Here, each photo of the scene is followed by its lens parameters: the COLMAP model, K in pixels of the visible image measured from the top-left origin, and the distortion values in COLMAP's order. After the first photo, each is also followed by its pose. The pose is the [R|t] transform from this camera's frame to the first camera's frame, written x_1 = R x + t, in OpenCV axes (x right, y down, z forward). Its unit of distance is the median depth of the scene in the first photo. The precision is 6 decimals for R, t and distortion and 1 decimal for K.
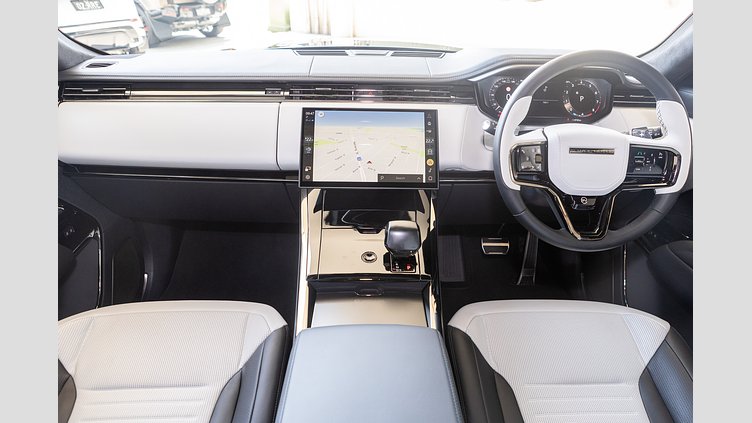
lens RADIAL K [[470.9, 0, 358.7], [0, 470.9, 226.2], [0, 0, 1]] dist [-0.035184, 0.002233]
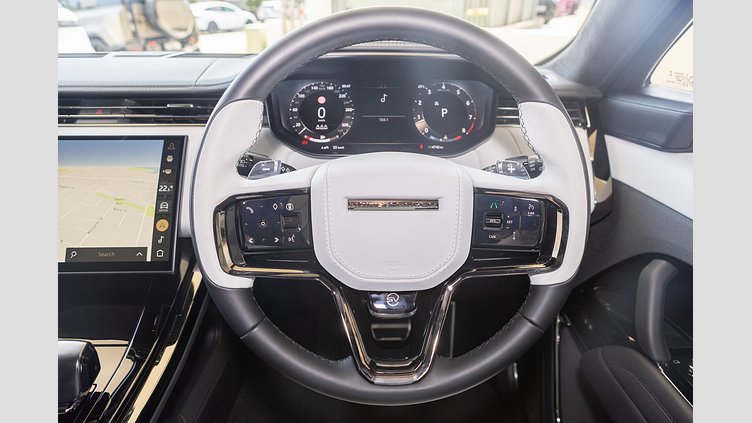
lens RADIAL K [[470.9, 0, 393.3], [0, 470.9, 215.3], [0, 0, 1]] dist [-0.035184, 0.002233]
pose [[0.999427, -0.021027, 0.026513, 0.416641], [0.023479, 0.995121, -0.095829, -0.086446], [-0.024368, 0.096397, 0.995045, 0.423903]]
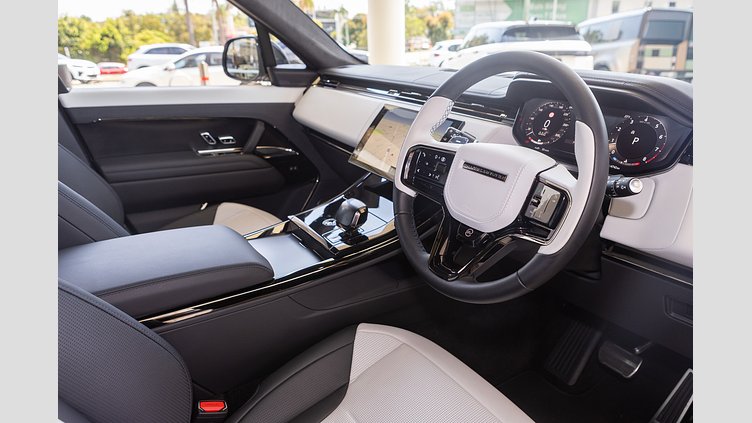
lens RADIAL K [[470.9, 0, 396.8], [0, 470.9, 209.3], [0, 0, 1]] dist [-0.035184, 0.002233]
pose [[0.569256, 0.280436, -0.772854, 0.895614], [-0.411453, 0.911016, 0.027509, -0.055744], [0.711797, 0.302334, 0.633987, 0.354660]]
